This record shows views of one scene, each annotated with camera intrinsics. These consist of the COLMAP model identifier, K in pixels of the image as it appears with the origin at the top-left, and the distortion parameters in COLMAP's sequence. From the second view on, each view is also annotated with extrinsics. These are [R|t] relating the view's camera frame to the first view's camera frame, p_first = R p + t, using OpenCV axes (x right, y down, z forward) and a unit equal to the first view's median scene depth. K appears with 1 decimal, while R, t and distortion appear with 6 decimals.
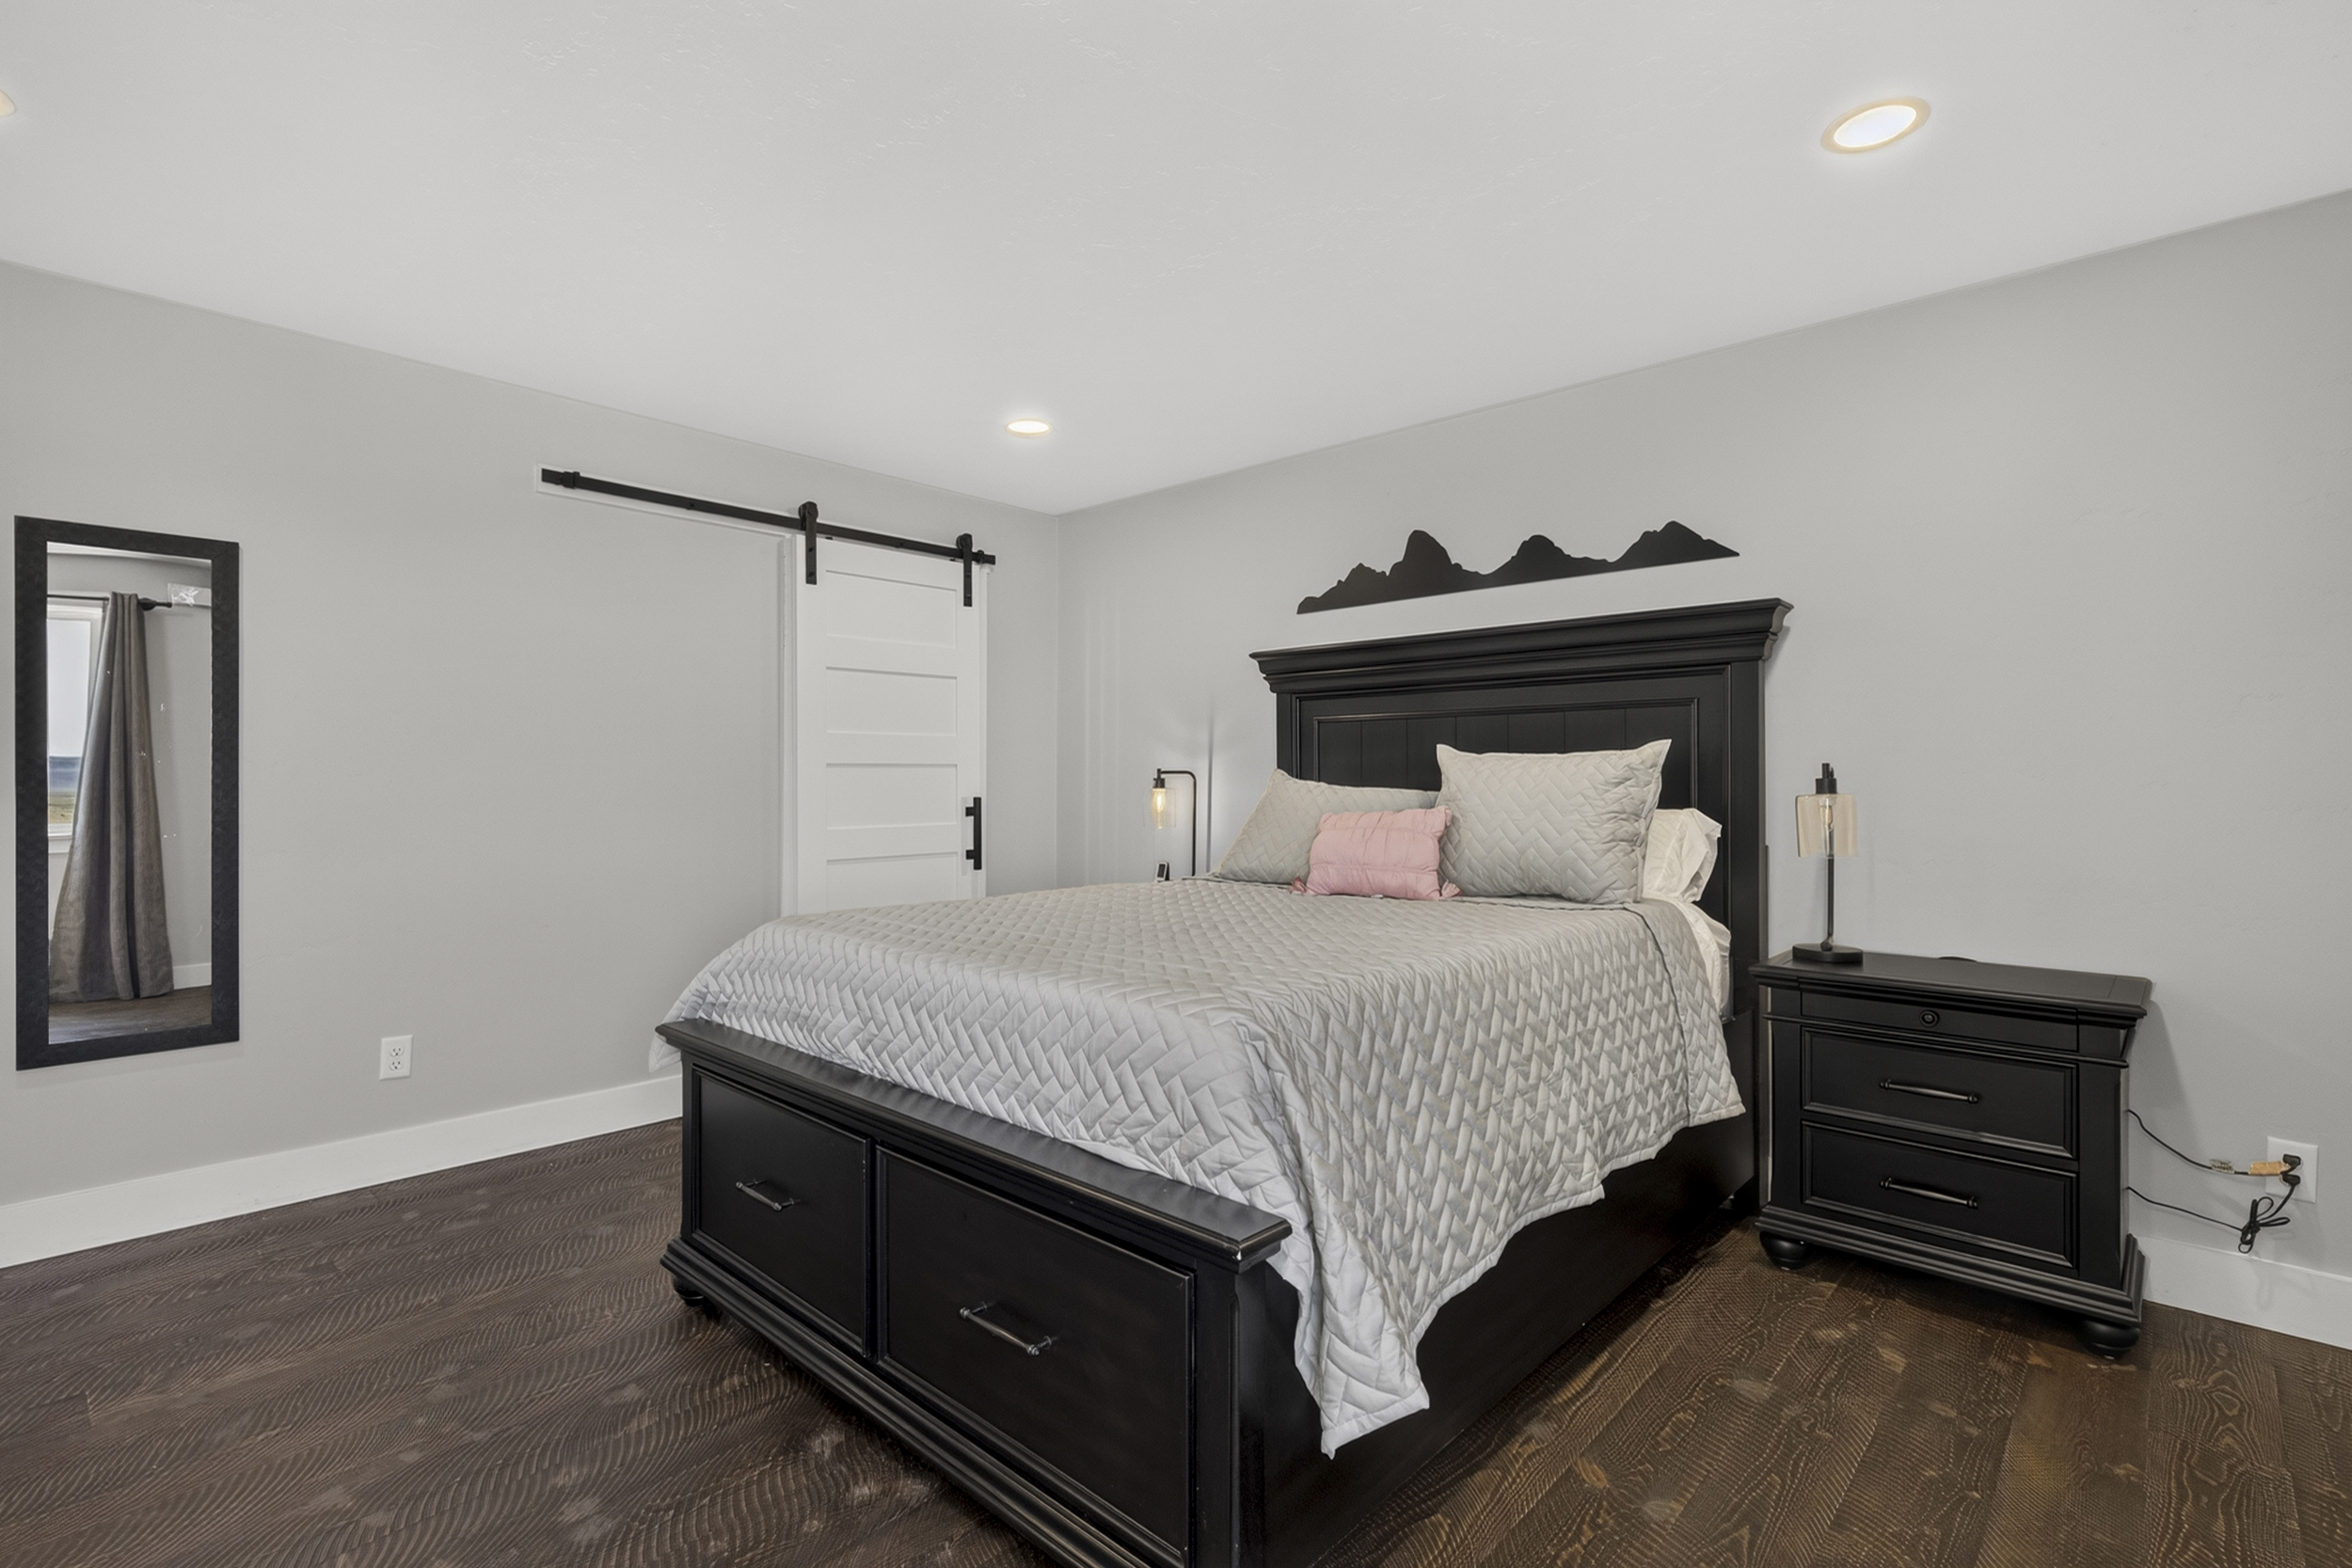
lens RADIAL K [[1096.2, 0, 1193.5], [0, 1096.2, 776.8], [0, 0, 1]] dist [0.000518, -0.000373]
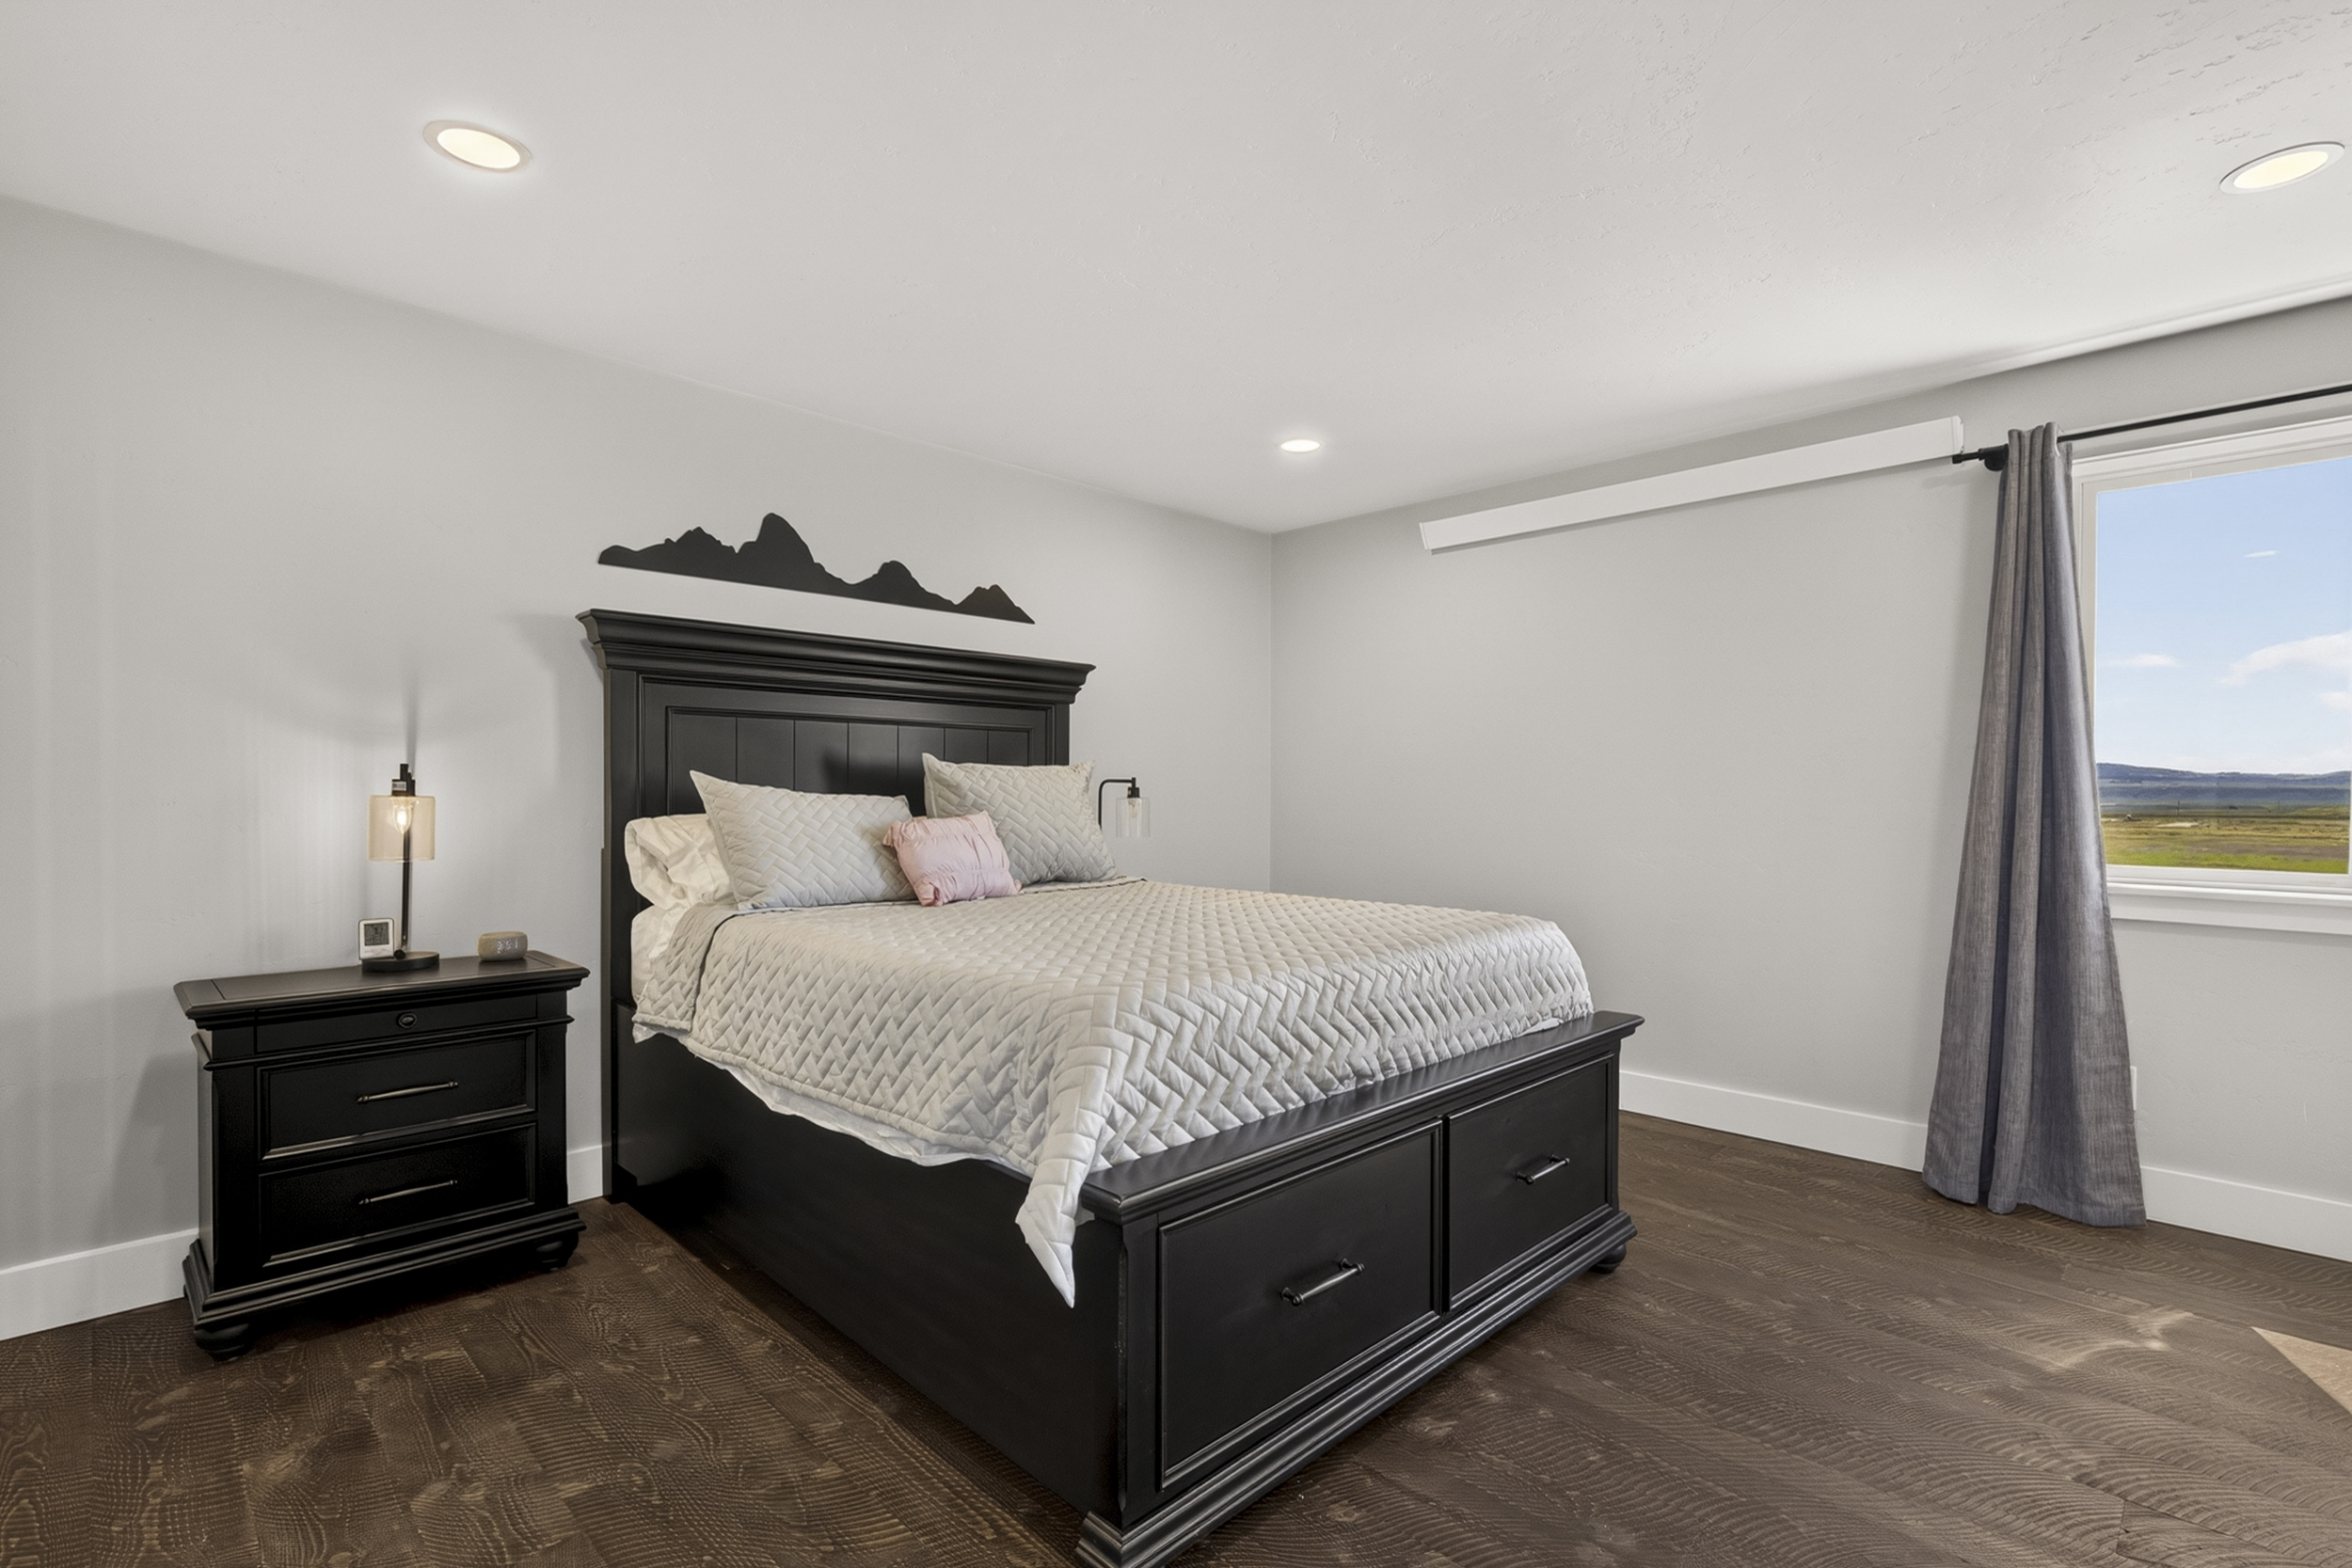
lens RADIAL K [[1049.0, 0, 1238.4], [0, 1049.0, 790.9], [0, 0, 1]] dist [-0.020199, 0.000009]
pose [[0.021550, -0.000189, 0.999768, -0.684127], [-0.012510, 0.999922, 0.000459, 0.002756], [-0.999689, -0.012517, 0.021546, 0.604714]]
